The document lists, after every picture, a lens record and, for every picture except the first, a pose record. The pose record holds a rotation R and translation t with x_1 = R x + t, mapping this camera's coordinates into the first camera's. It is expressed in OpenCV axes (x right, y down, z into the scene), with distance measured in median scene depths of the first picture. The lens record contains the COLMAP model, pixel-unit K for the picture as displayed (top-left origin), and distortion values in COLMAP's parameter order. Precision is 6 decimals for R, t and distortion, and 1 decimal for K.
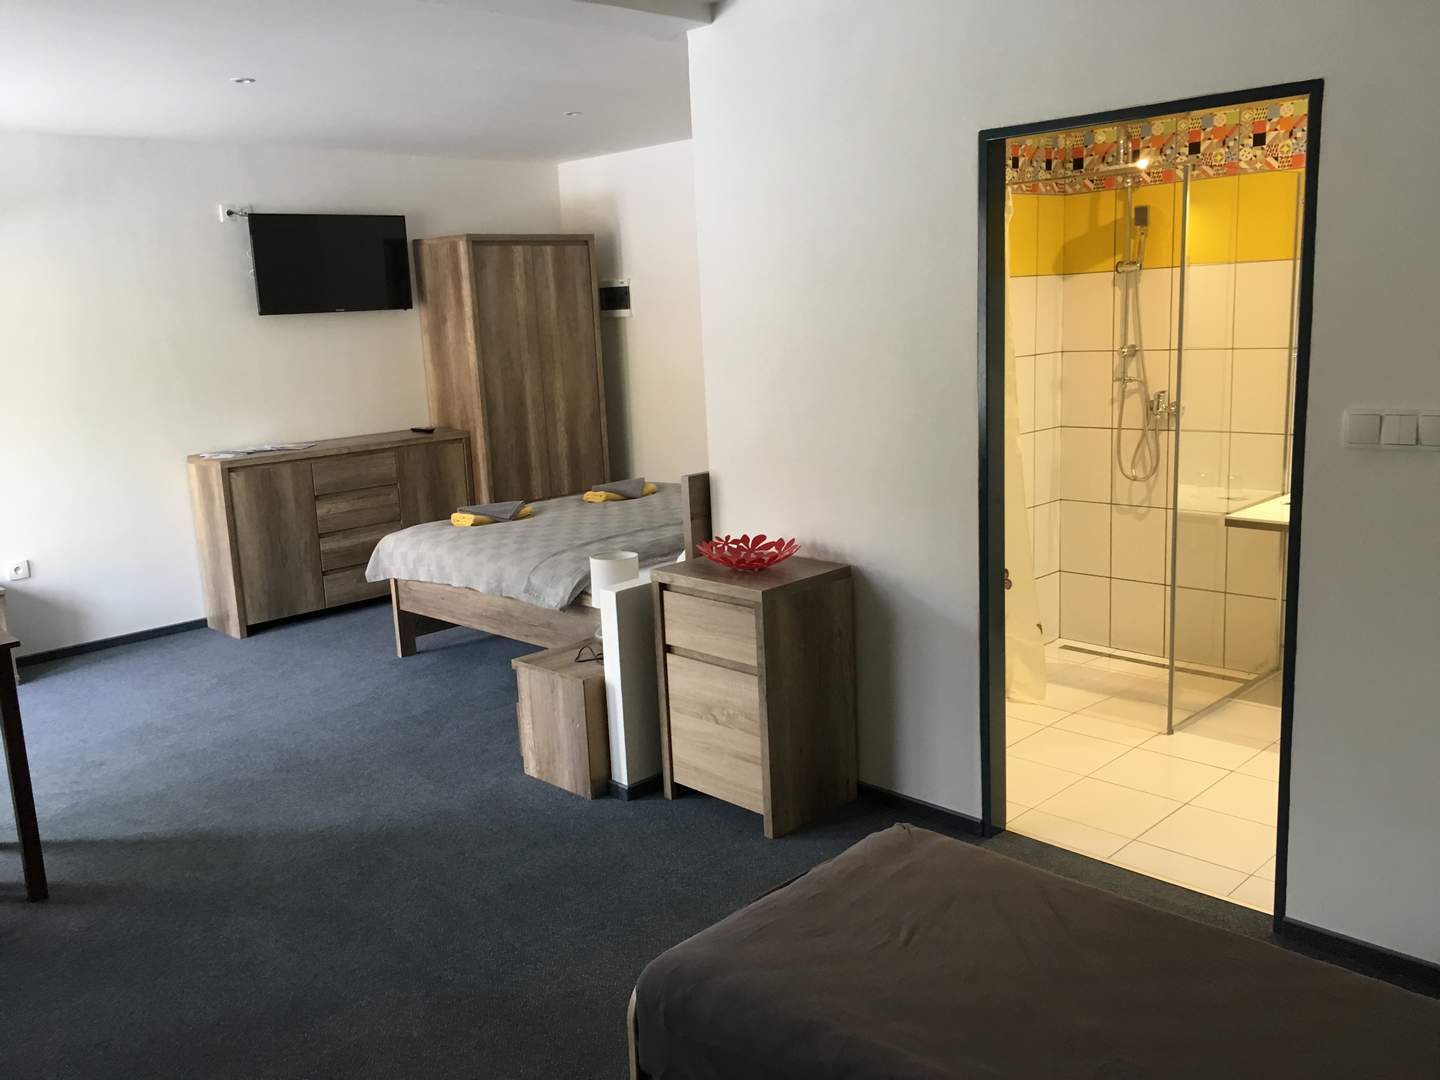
lens RADIAL K [[1223.3, 0, 720.0], [0, 1223.3, 537.5], [0, 0, 1]] dist [-0.007663, -0.004397]
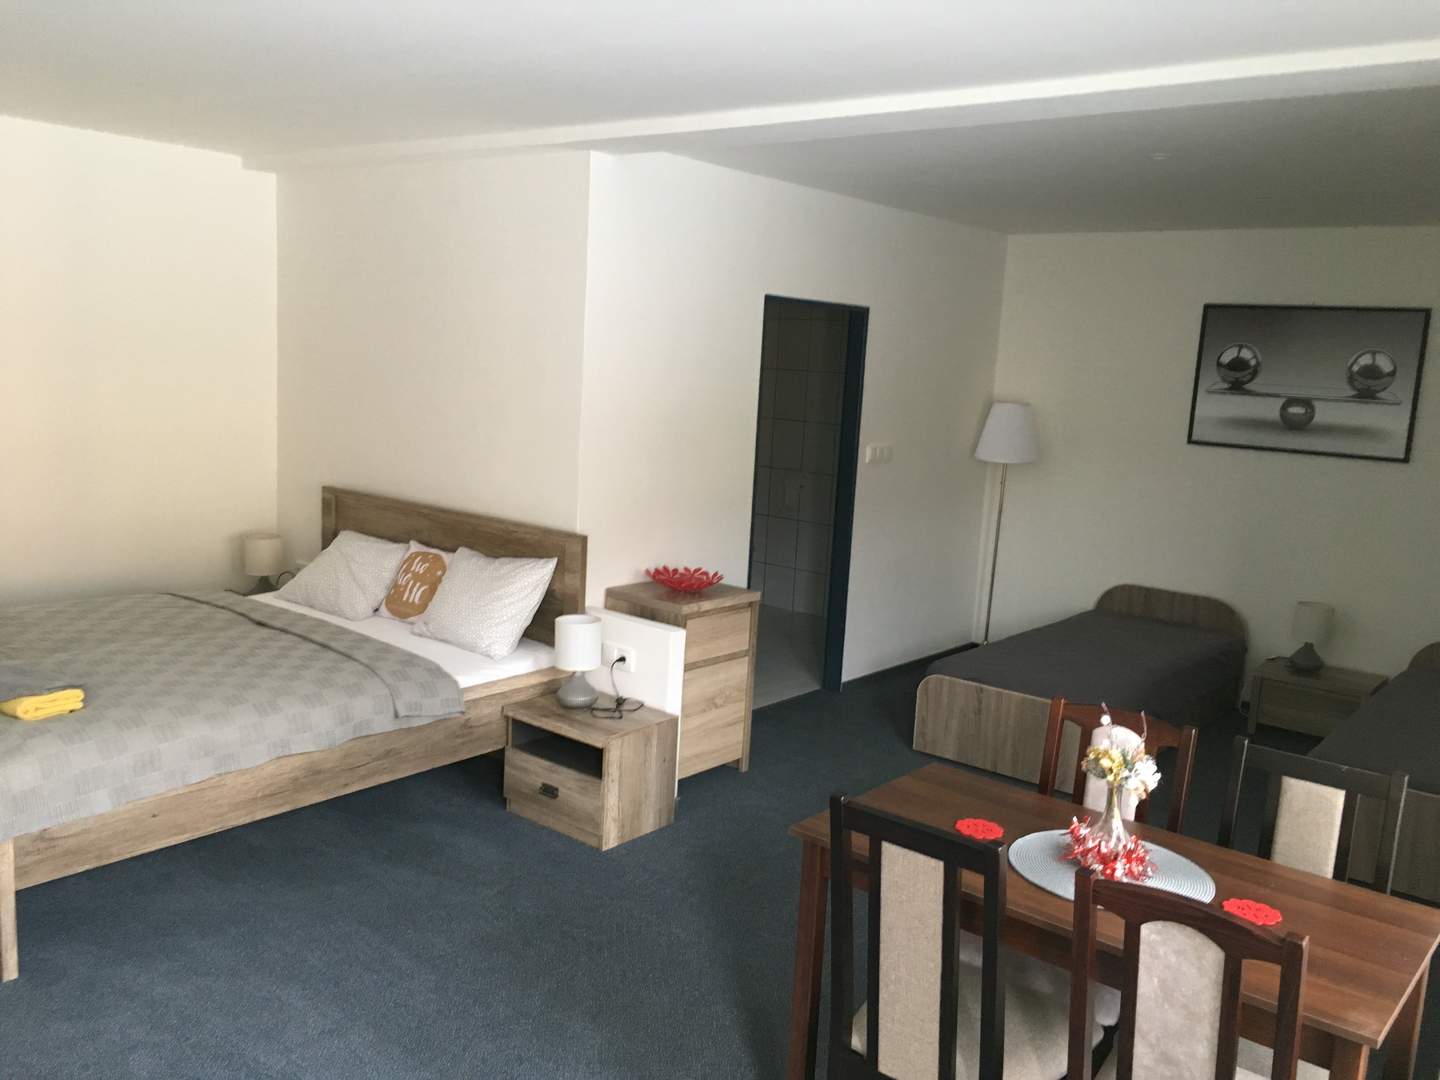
lens RADIAL K [[1223.3, 0, 719.4], [0, 1223.3, 542.3], [0, 0, 1]] dist [-0.007663, -0.004397]
pose [[-0.098780, -0.121109, 0.987712, -1.210928], [0.141537, 0.980765, 0.134412, -0.187631], [-0.984992, 0.153075, -0.079738, 1.023477]]
